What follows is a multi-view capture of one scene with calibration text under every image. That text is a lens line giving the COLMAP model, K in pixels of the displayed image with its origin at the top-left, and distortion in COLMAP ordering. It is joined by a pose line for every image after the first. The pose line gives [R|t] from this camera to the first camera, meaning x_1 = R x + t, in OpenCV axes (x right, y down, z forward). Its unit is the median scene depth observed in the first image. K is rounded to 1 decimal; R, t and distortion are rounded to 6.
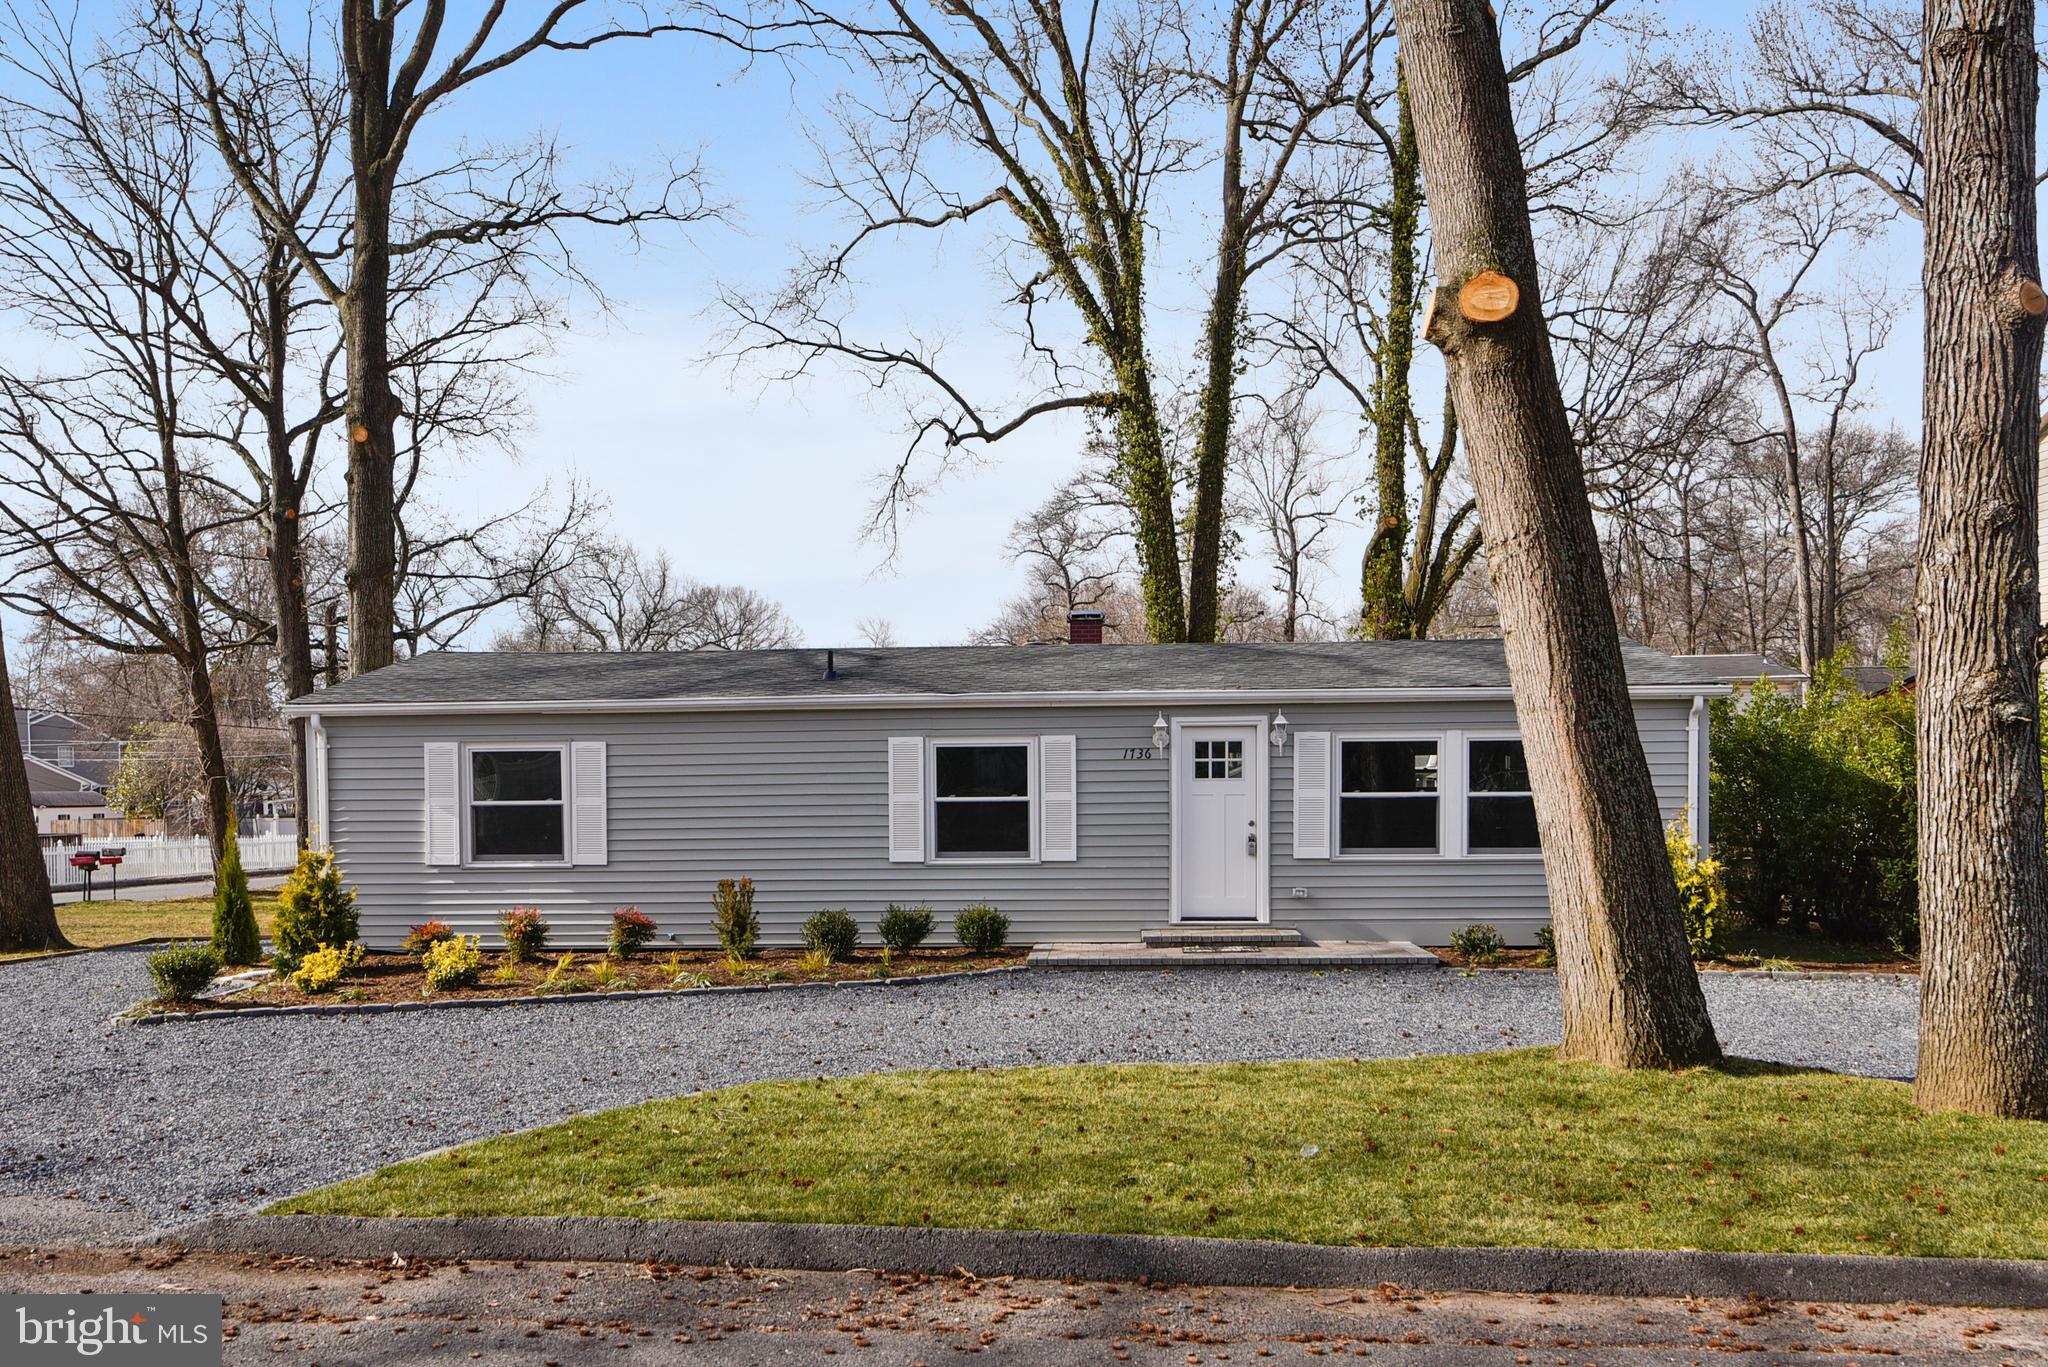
lens RADIAL K [[1607.7, 0, 1021.8], [0, 1607.7, 843.4], [0, 0, 1]] dist [-0.000631, 0.000116]
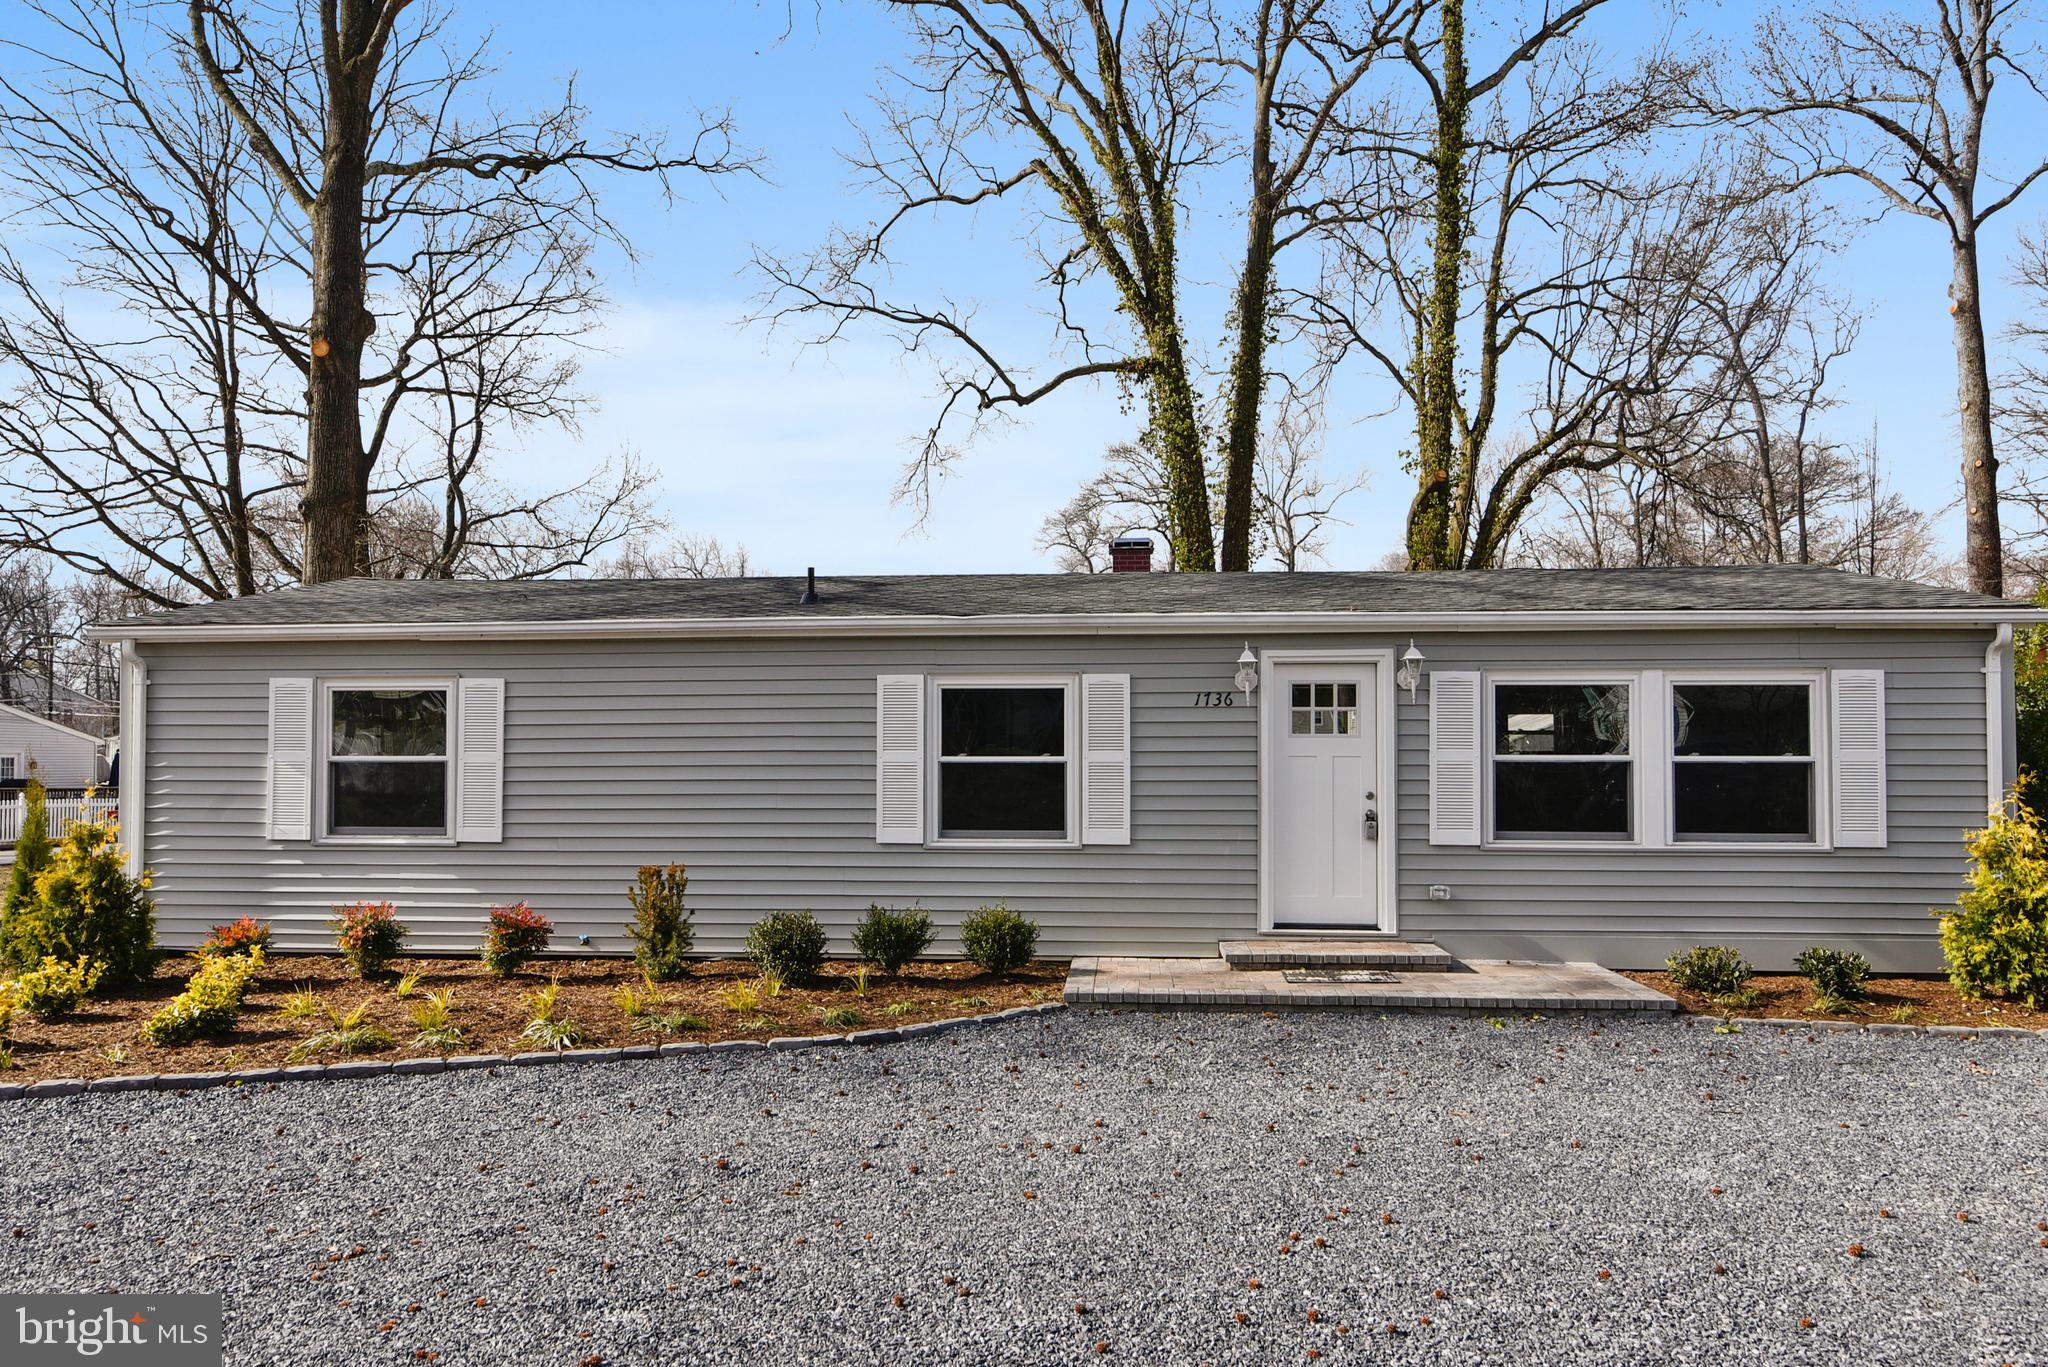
lens RADIAL K [[1333.0, 0, 1022.0], [0, 1333.0, 718.7], [0, 0, 1]] dist [-0.005046, 0.000130]
pose [[0.999765, 0.008634, -0.019895, -0.003653], [-0.009814, 0.998148, -0.060037, -0.009216], [0.019340, 0.060218, 0.997998, 0.380161]]
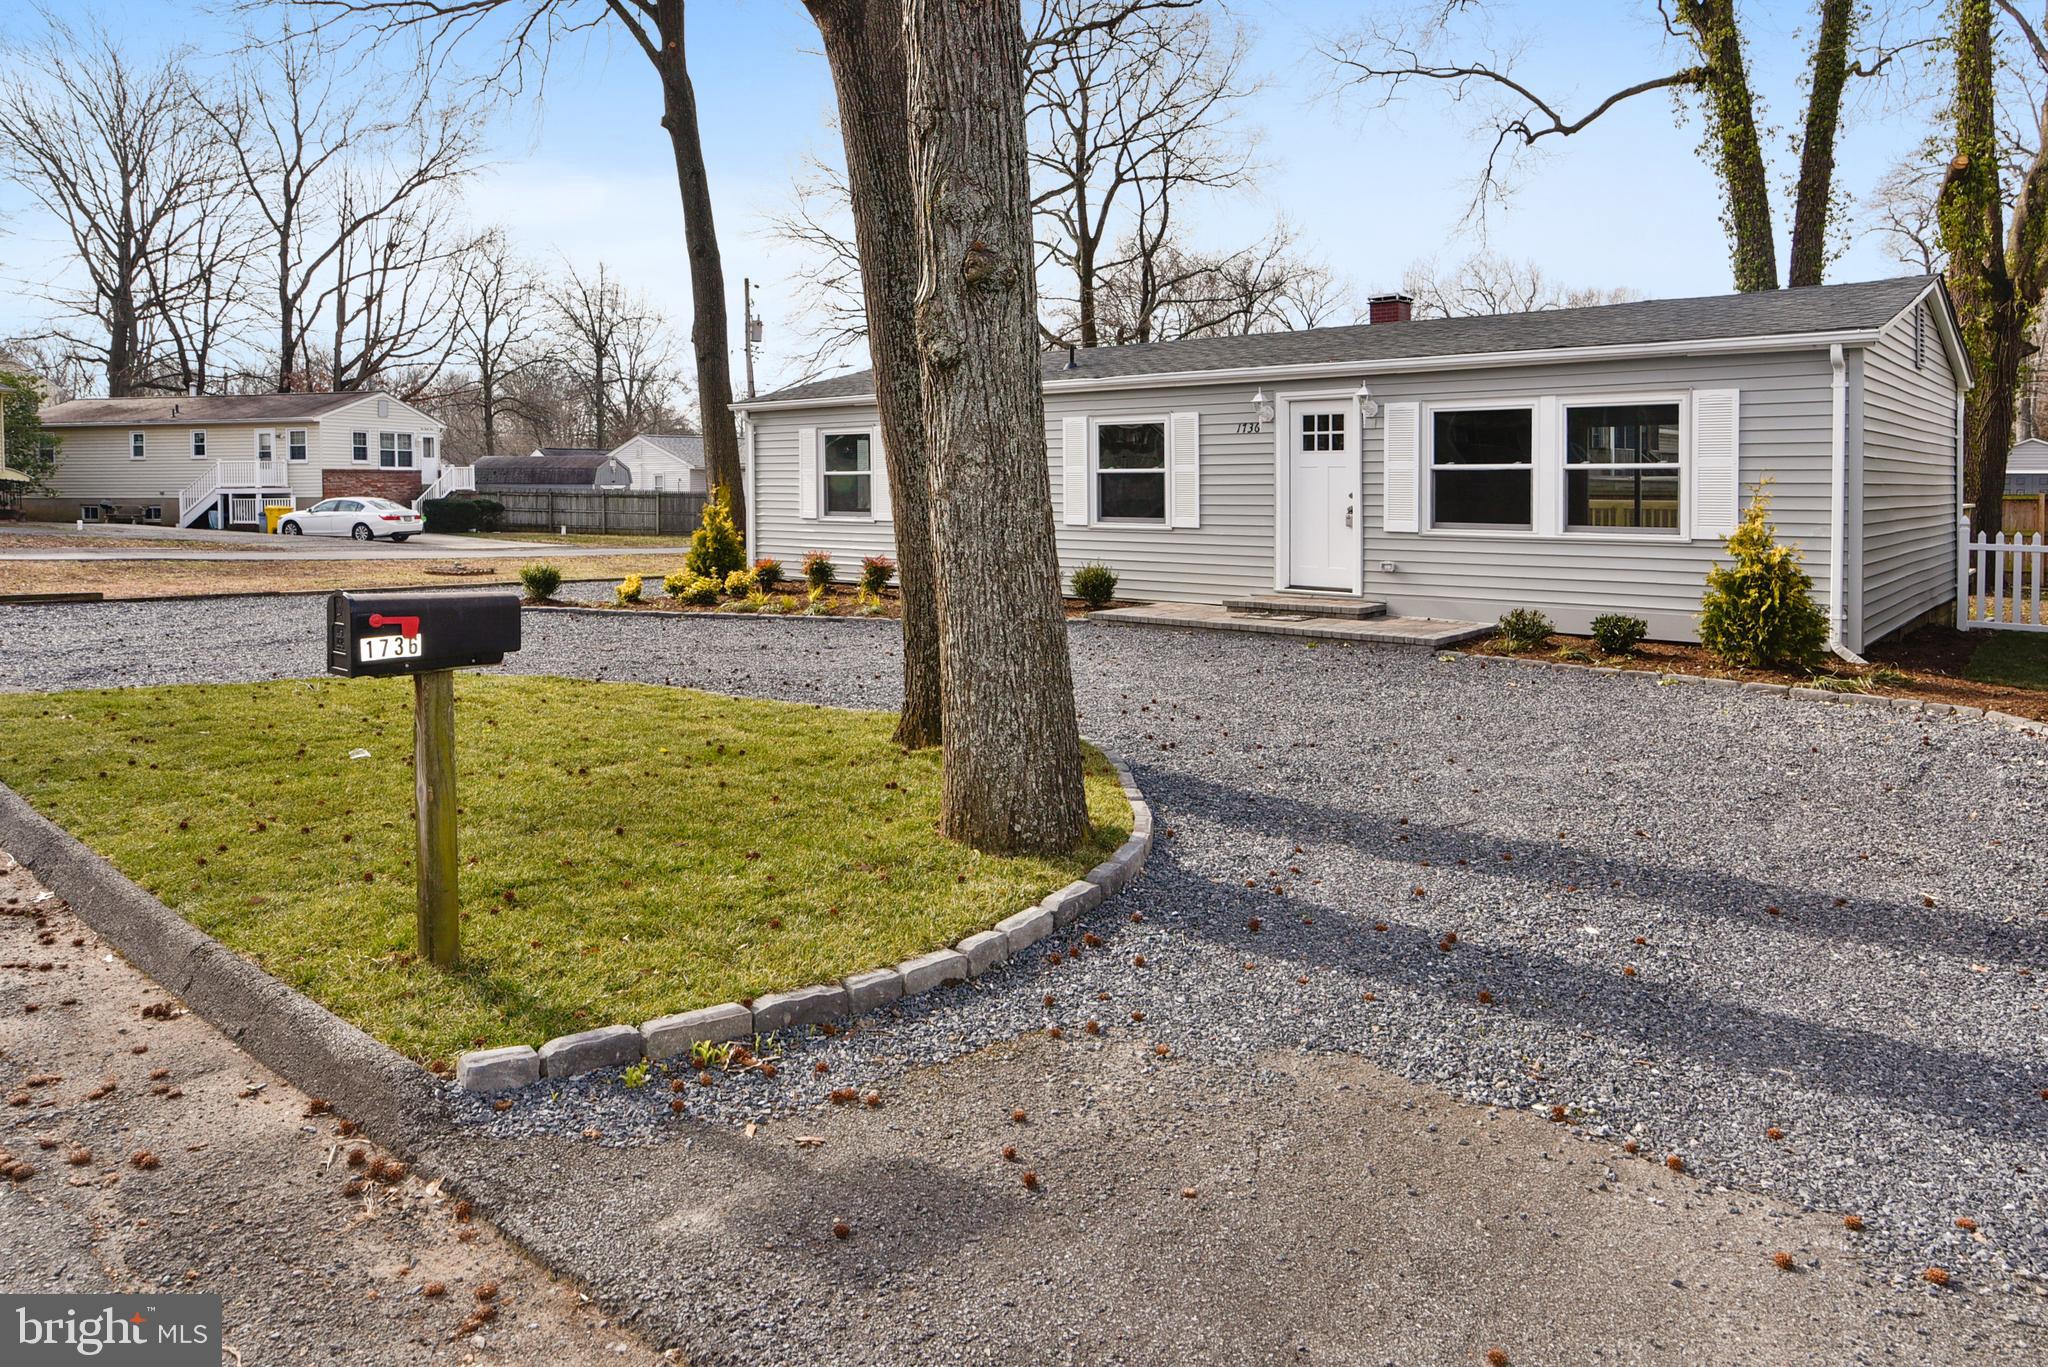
lens RADIAL K [[1335.8, 0, 1018.5], [0, 1335.8, 499.5], [0, 0, 1]] dist [-0.003670, -0.001259]
pose [[0.795777, 0.015036, -0.605404, 0.471338], [-0.022621, 0.999732, -0.004905, -0.000994], [0.605168, 0.017598, 0.795903, 0.204273]]
